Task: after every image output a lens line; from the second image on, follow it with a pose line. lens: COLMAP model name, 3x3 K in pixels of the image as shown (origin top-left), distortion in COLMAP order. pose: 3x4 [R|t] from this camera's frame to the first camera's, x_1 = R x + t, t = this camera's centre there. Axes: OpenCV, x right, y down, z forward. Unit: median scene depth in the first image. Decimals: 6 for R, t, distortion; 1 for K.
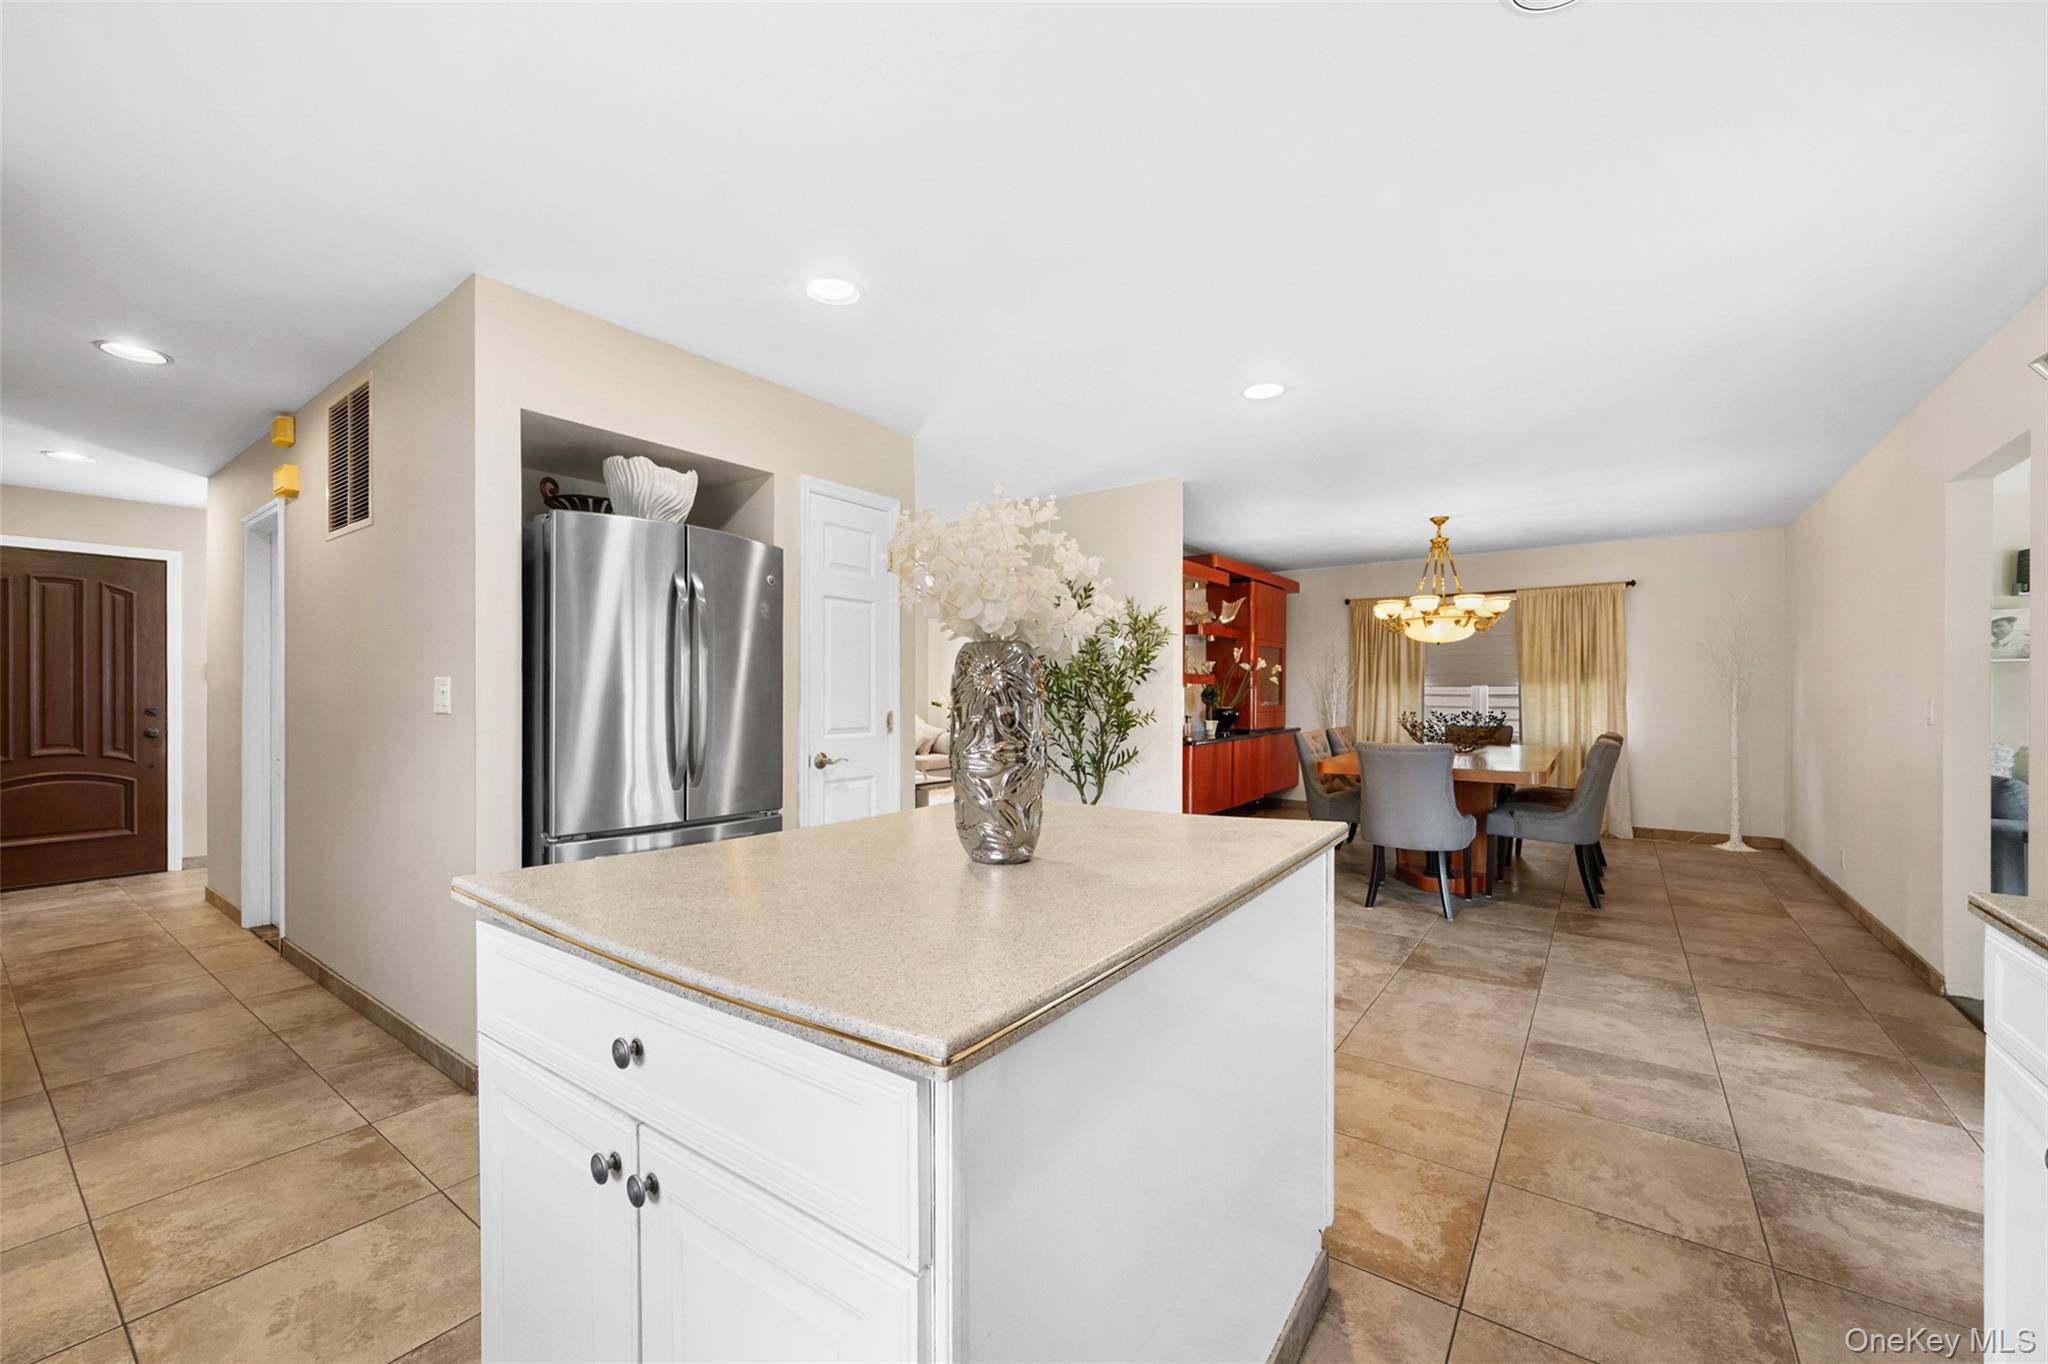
lens RADIAL K [[802.4, 0, 1028.5], [0, 802.4, 695.7], [0, 0, 1]] dist [-0.002270, 0.000620]
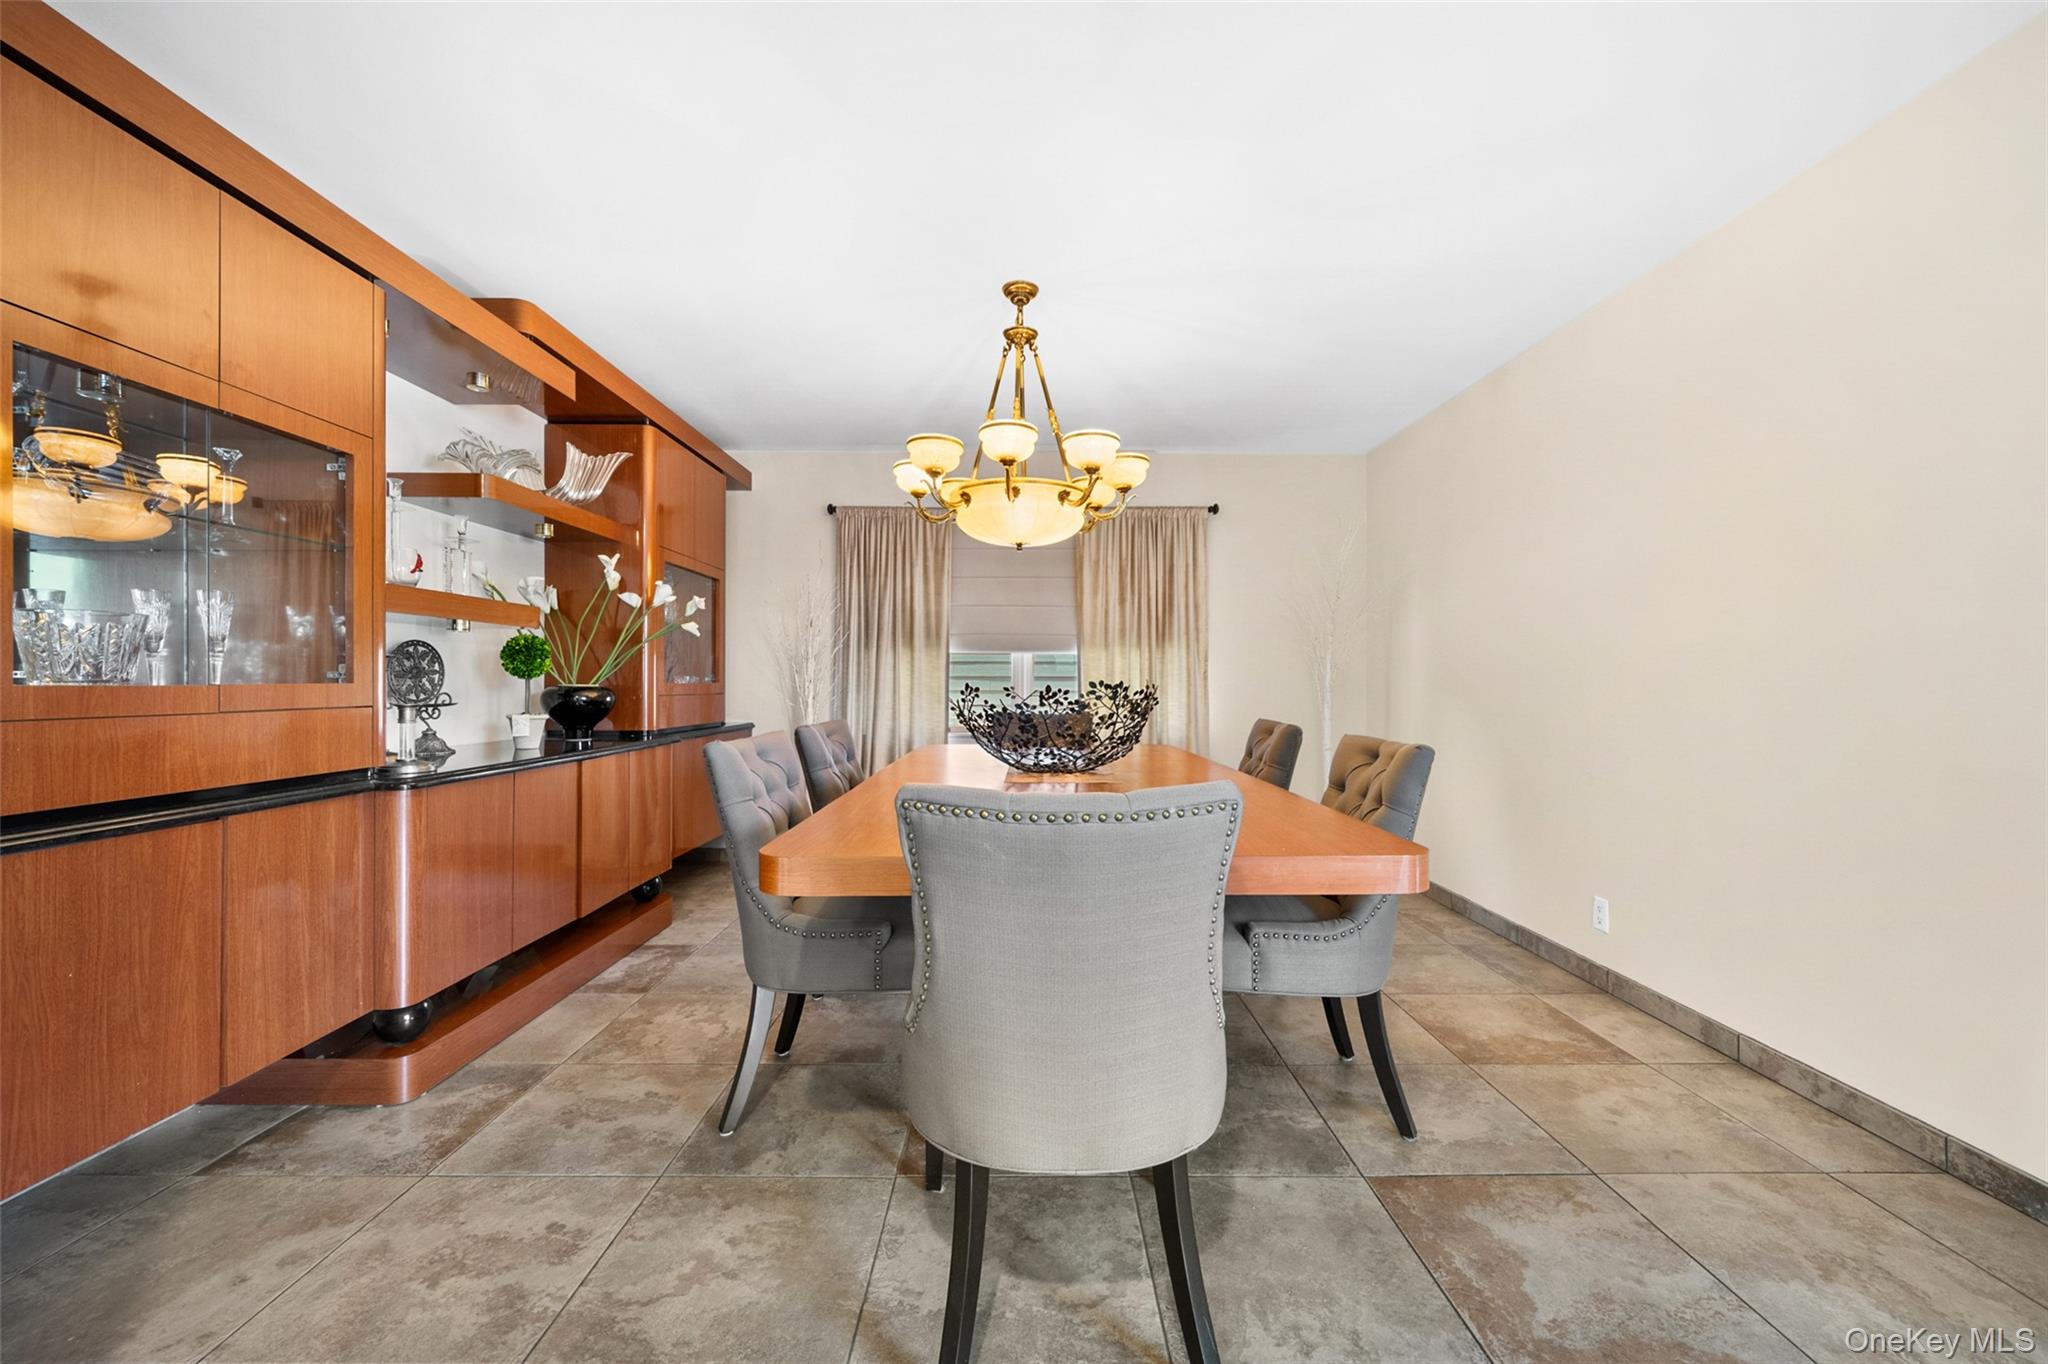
lens RADIAL K [[802.4, 0, 1029.1], [0, 802.4, 687.5], [0, 0, 1]] dist [-0.002270, 0.000620]
pose [[0.806087, -0.002283, 0.591793, 0.192139], [0.001603, 0.999997, 0.001673, 0.016686], [-0.591795, -0.000400, 0.806088, 0.509938]]
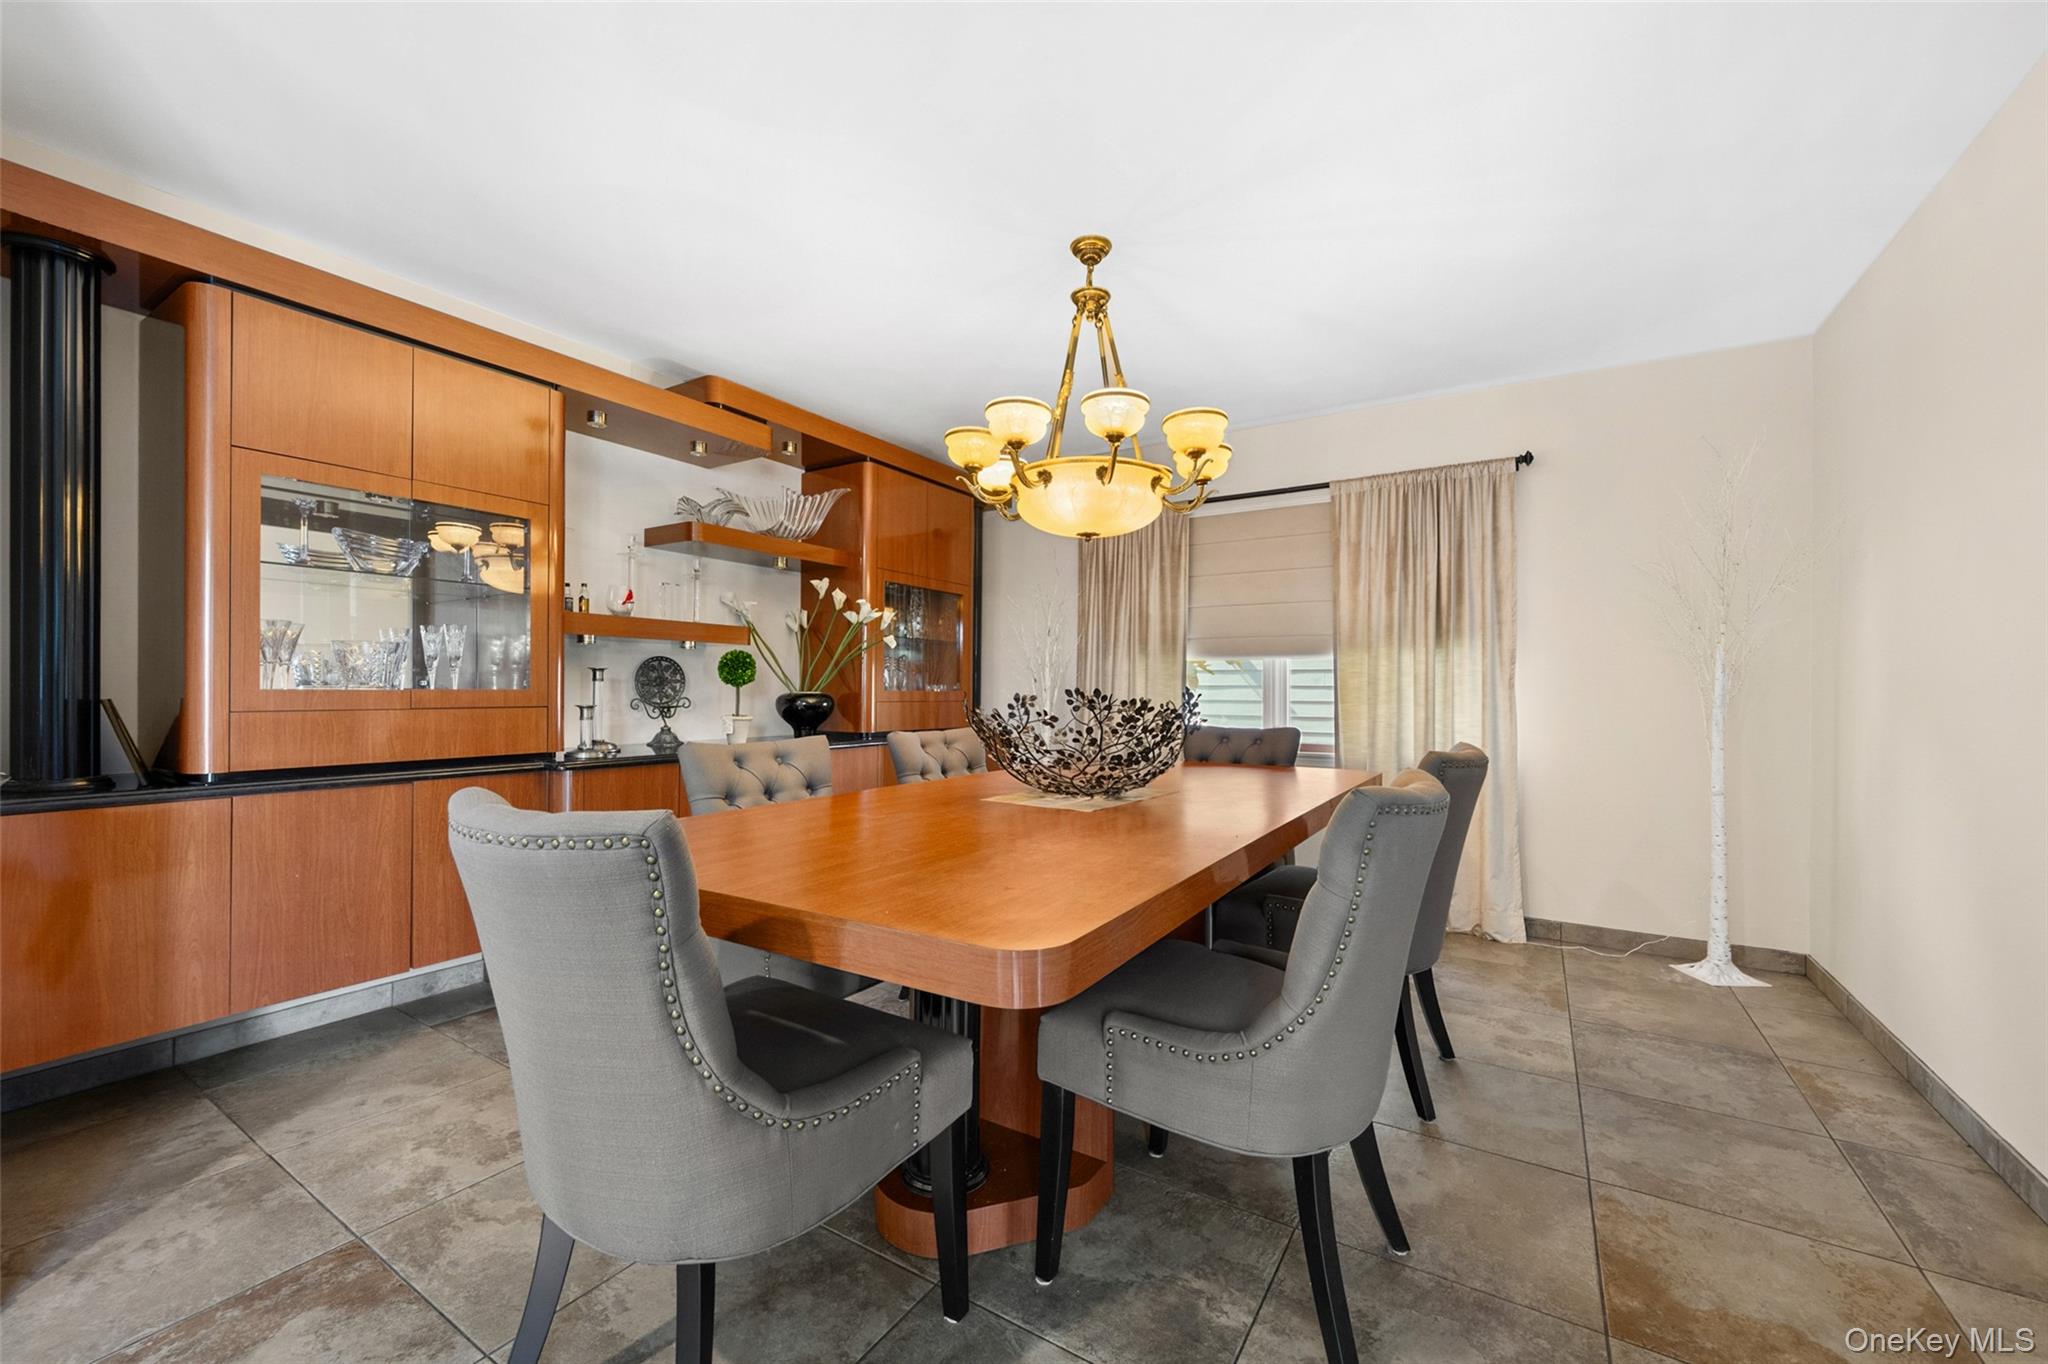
lens RADIAL K [[802.4, 0, 1025.0], [0, 802.4, 695.4], [0, 0, 1]] dist [-0.002270, 0.000620]
pose [[0.997726, 0.004942, 0.067215, 0.379693], [-0.004958, 0.999988, 0.000071, 0.017136], [-0.067213, -0.000404, 0.997739, 0.483591]]
